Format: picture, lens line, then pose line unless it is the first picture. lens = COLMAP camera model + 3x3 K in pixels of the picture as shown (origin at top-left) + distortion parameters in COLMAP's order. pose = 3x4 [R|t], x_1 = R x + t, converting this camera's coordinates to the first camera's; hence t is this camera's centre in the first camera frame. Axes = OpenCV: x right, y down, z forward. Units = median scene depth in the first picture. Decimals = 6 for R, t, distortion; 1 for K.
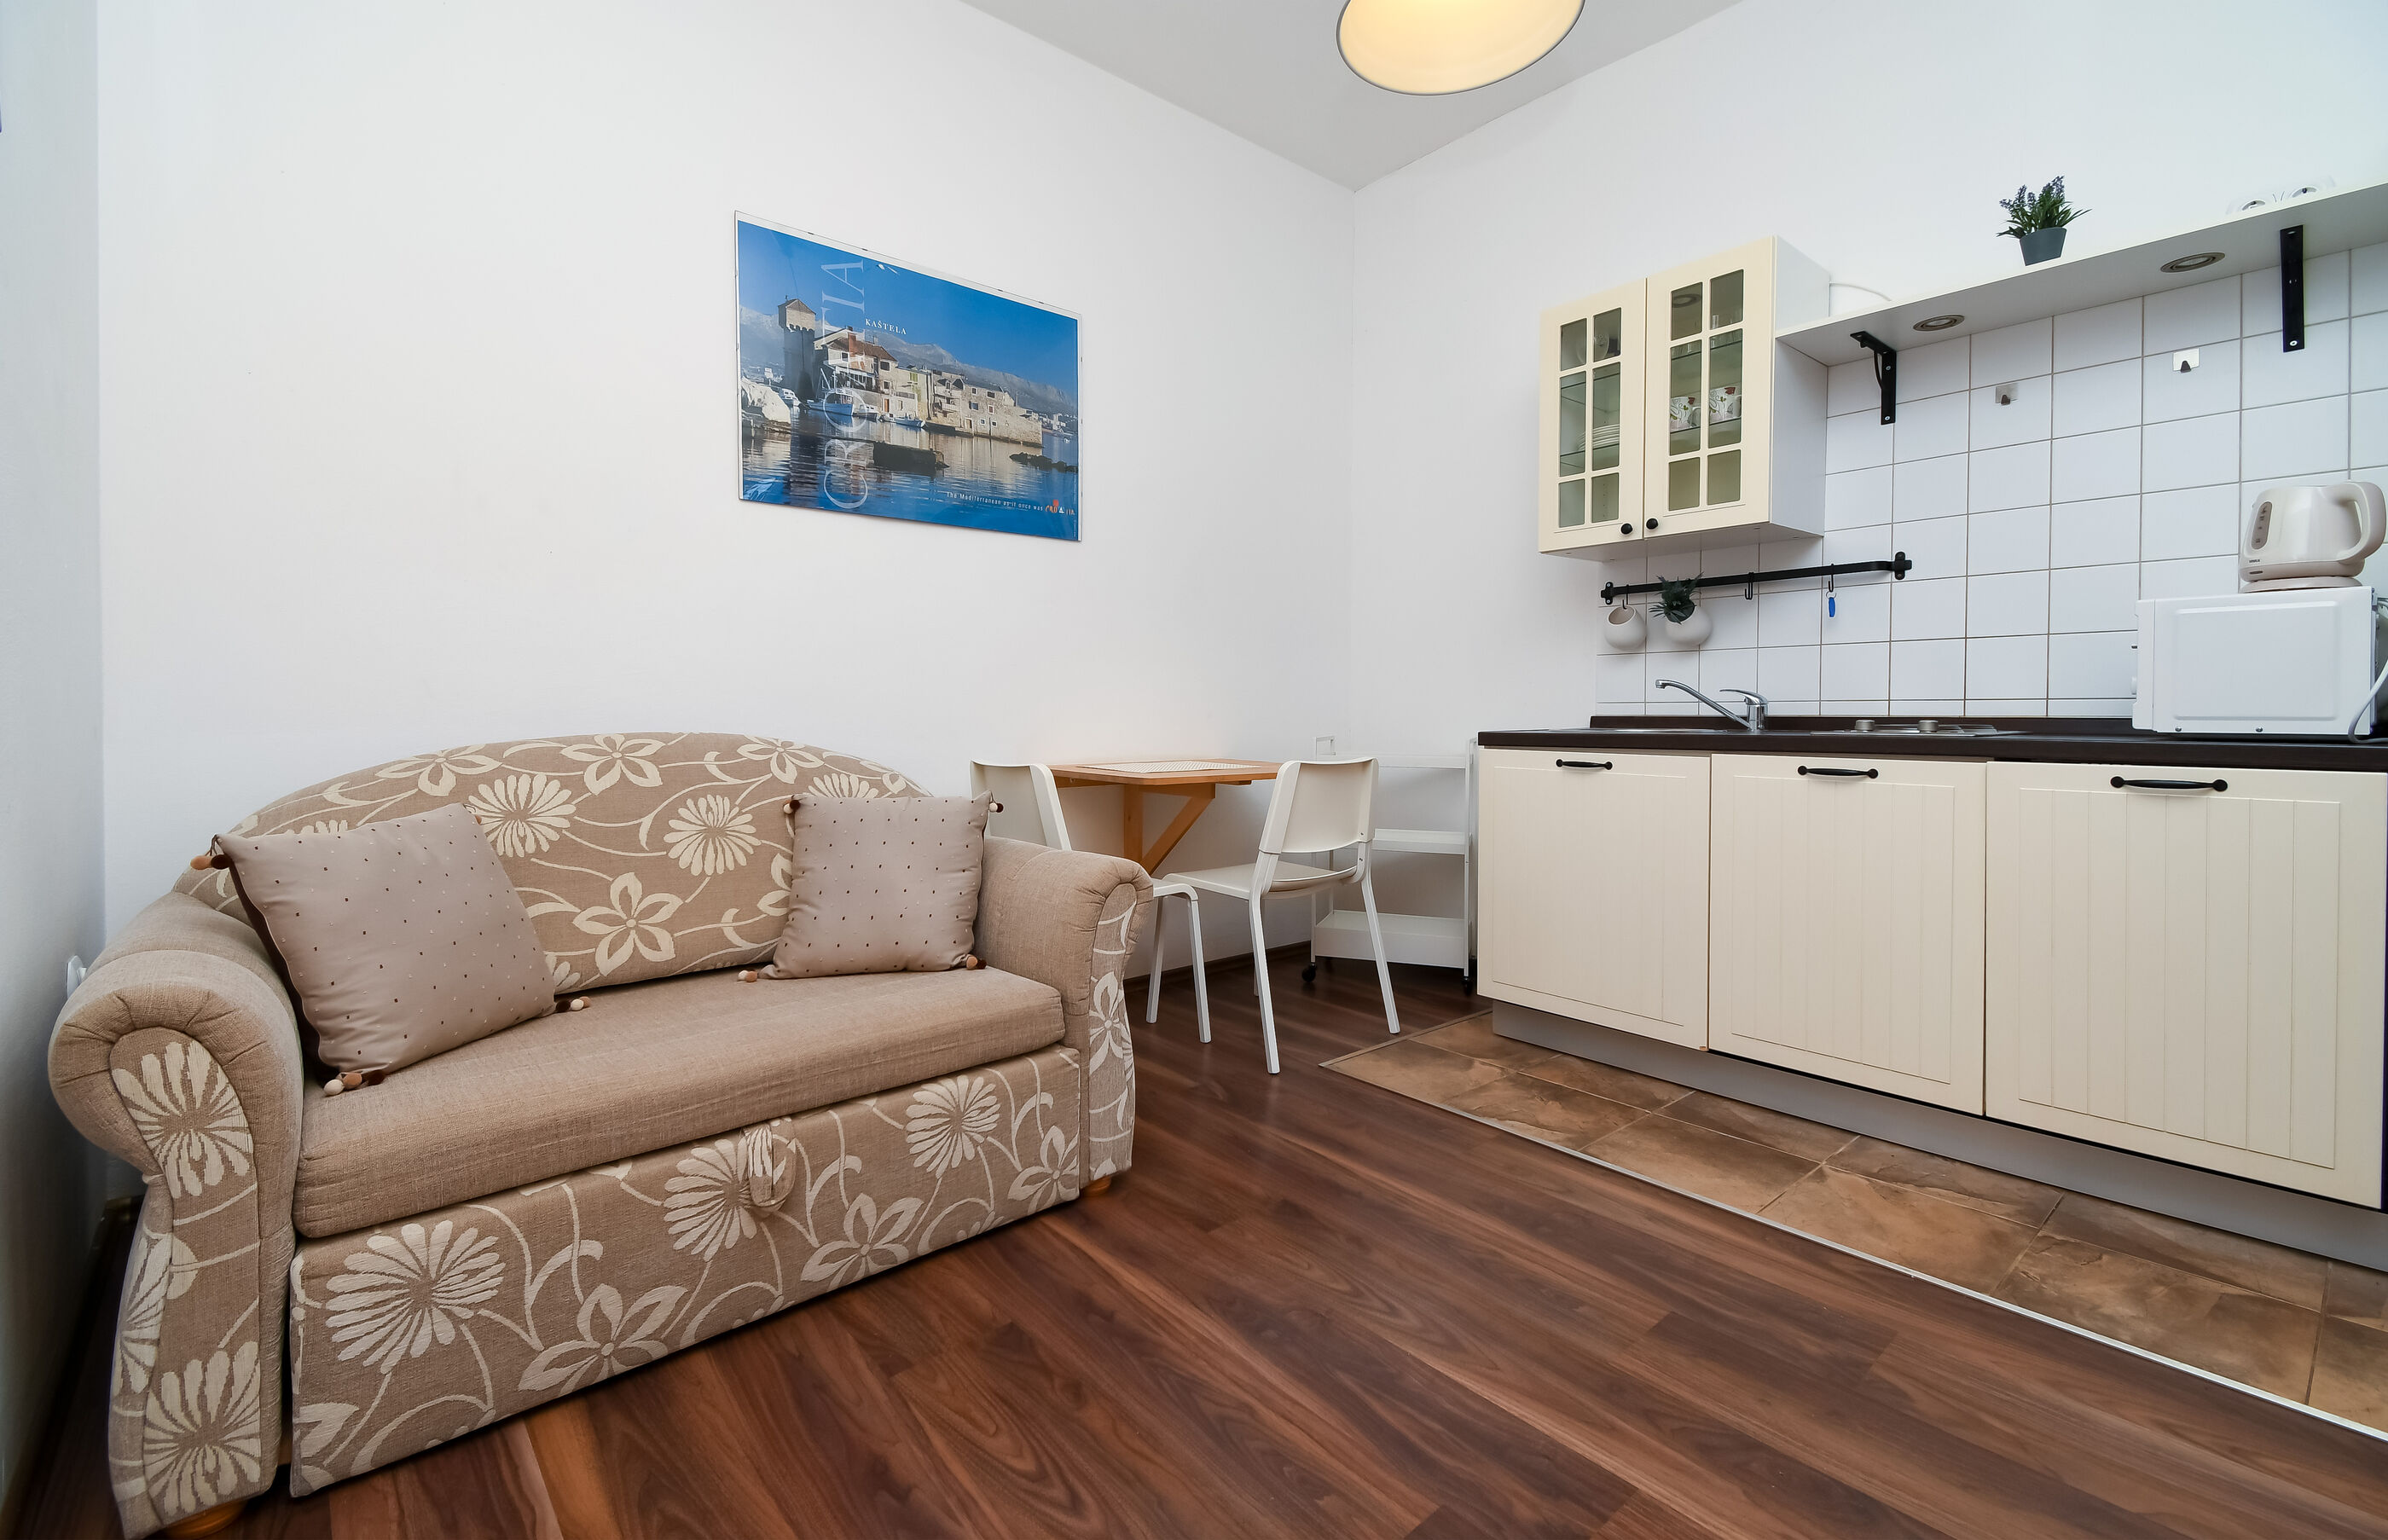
lens RADIAL K [[942.5, 0, 1095.8], [0, 942.5, 724.6], [0, 0, 1]] dist [0.039765, -0.014009]
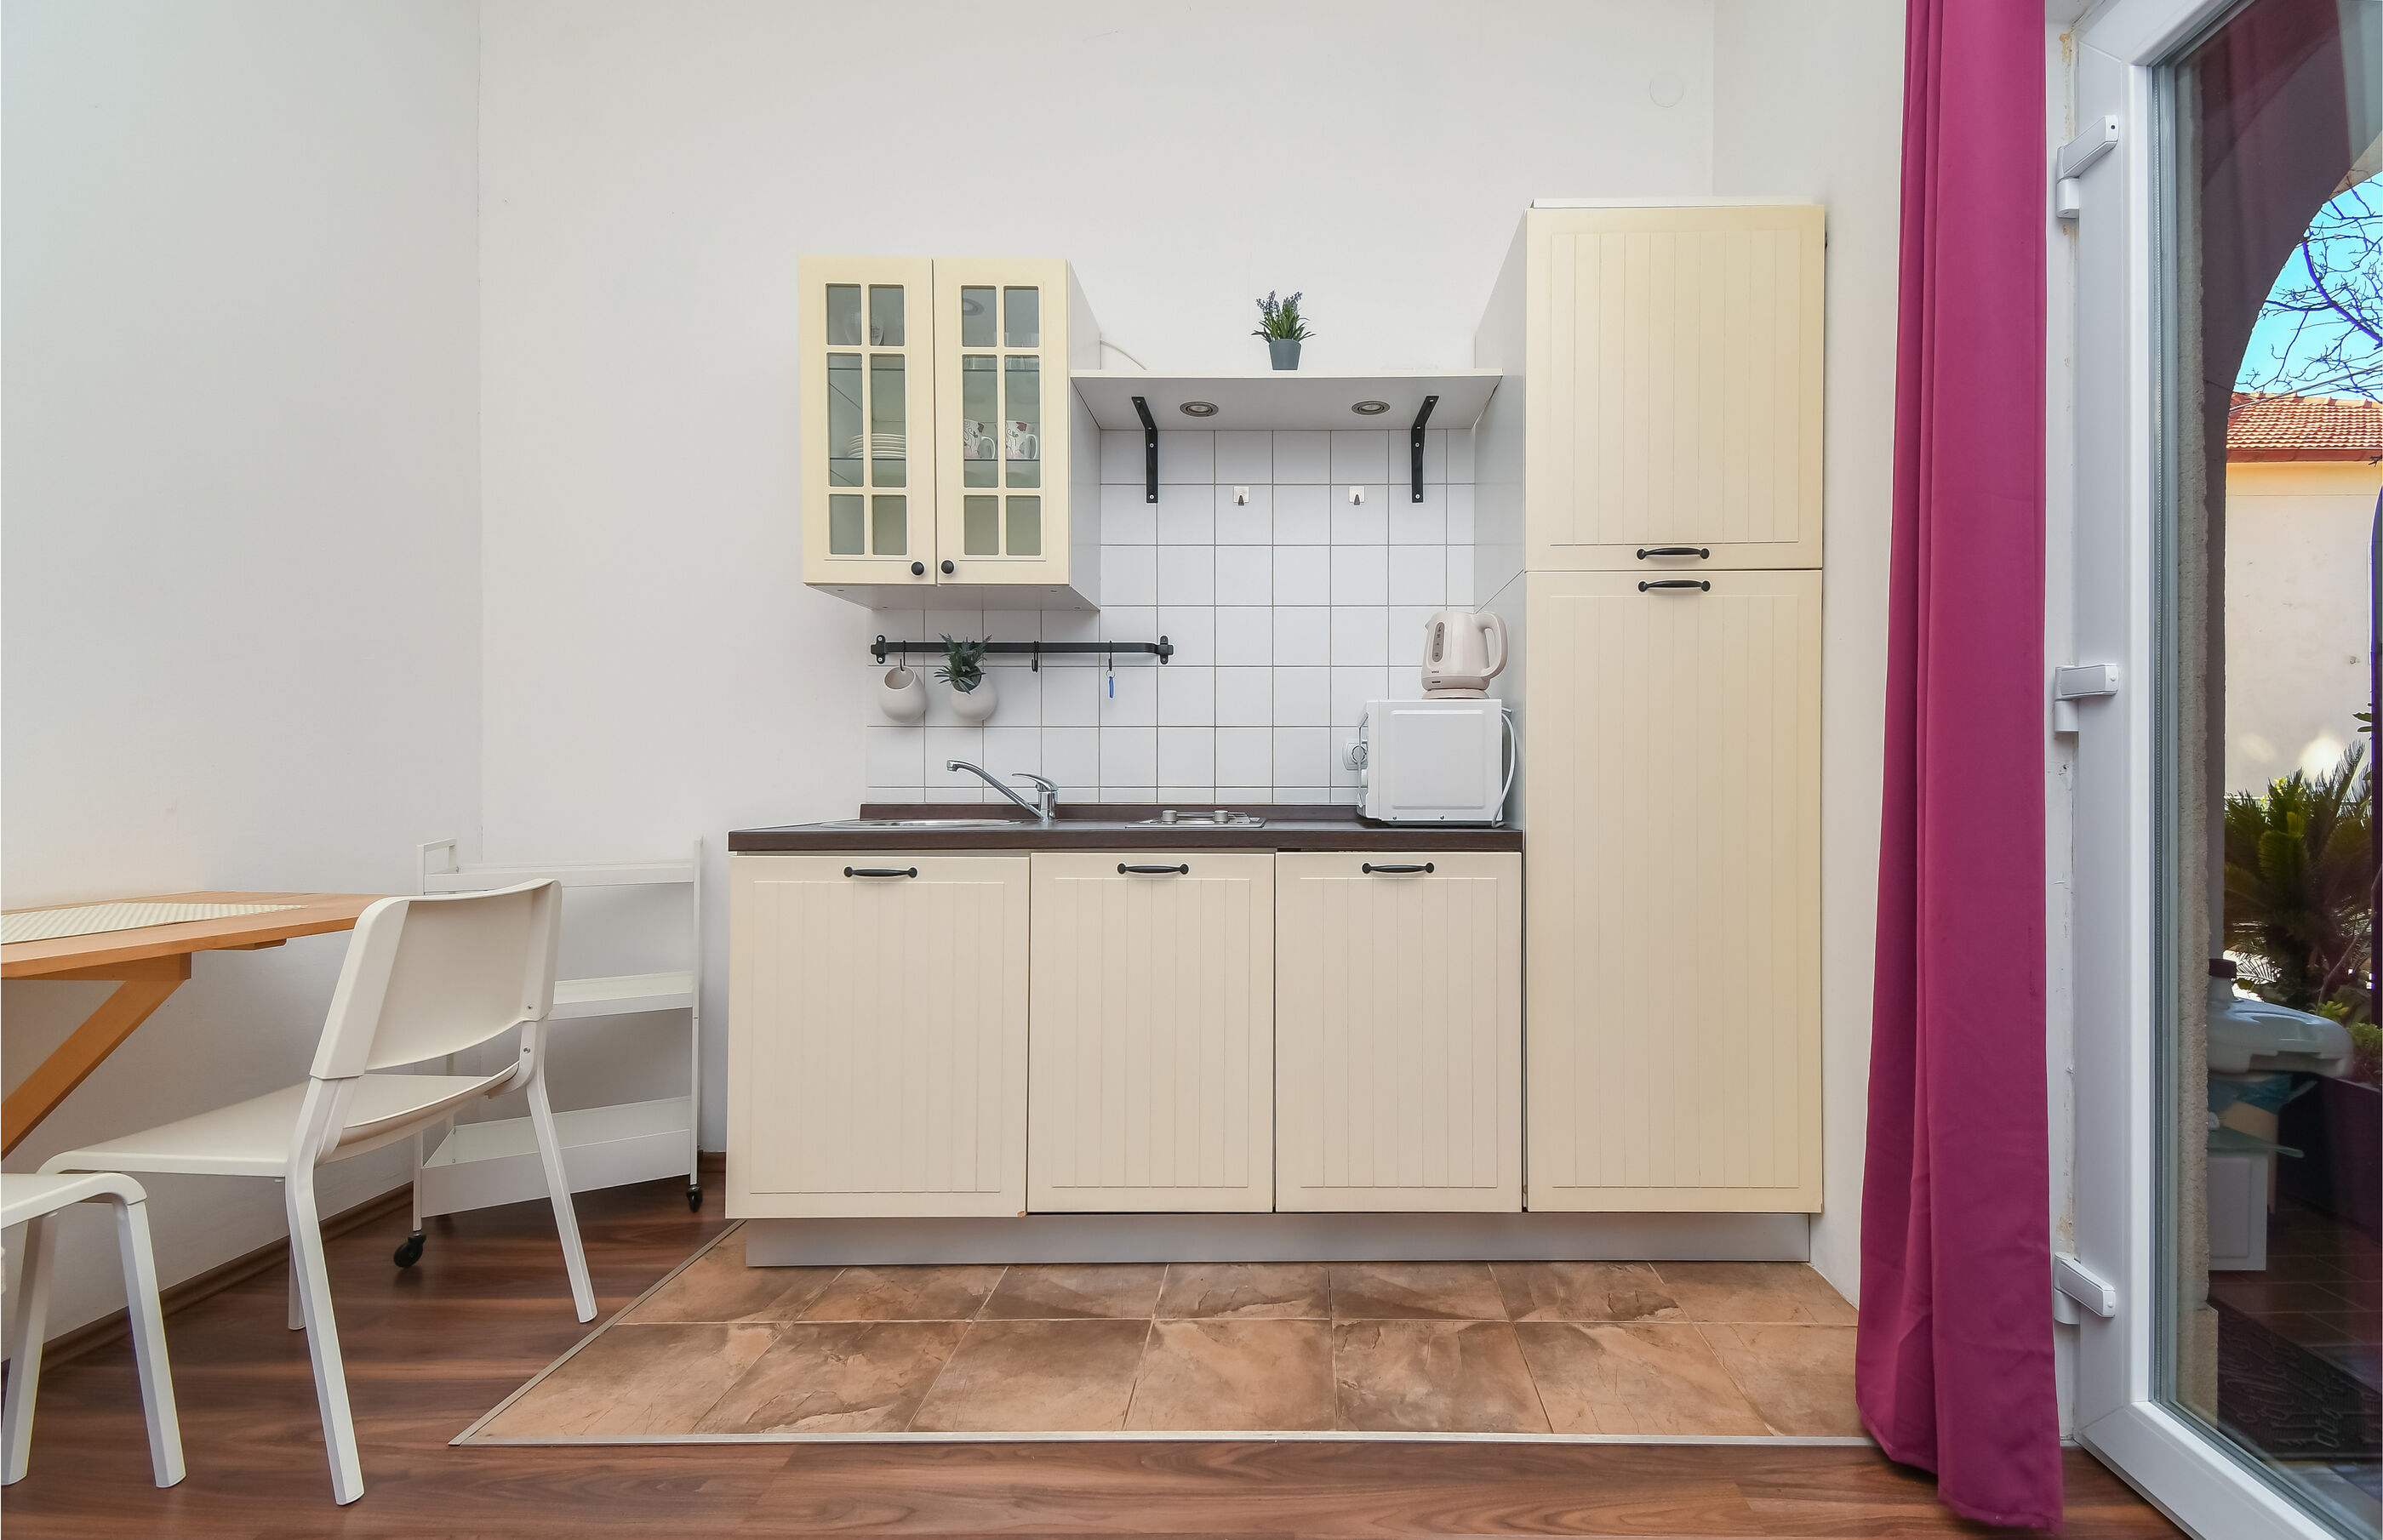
lens RADIAL K [[1093.4, 0, 1251.2], [0, 1093.4, 787.2], [0, 0, 1]] dist [0.047034, -0.026100]
pose [[0.626579, -0.001581, 0.779357, 0.021377], [0.011421, 0.999909, -0.007153, -0.015668], [-0.779274, 0.013383, 0.626540, 0.228759]]
